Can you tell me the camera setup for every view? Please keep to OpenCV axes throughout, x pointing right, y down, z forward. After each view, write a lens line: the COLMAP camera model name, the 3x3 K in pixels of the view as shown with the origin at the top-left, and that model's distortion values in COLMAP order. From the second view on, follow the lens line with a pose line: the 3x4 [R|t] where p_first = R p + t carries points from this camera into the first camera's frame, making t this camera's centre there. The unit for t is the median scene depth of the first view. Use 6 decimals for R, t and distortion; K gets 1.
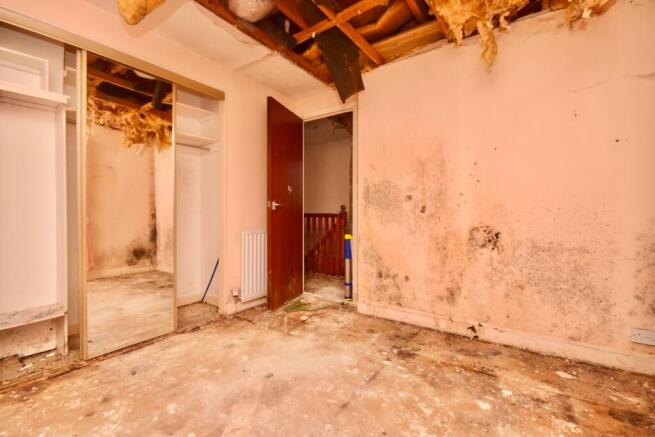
lens RADIAL K [[285.0, 0, 324.1], [0, 285.0, 215.8], [0, 0, 1]] dist [-0.007410, -0.003393]
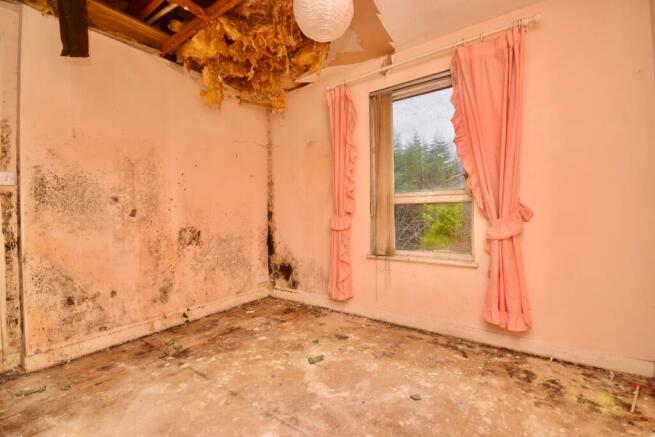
lens RADIAL K [[285.0, 0, 324.5], [0, 285.0, 217.2], [0, 0, 1]] dist [-0.007410, -0.003393]
pose [[0.005085, -0.004605, 0.999976, -0.624987], [0.025344, 0.999669, 0.004475, 0.003476], [-0.999666, 0.025321, 0.005200, 0.397723]]
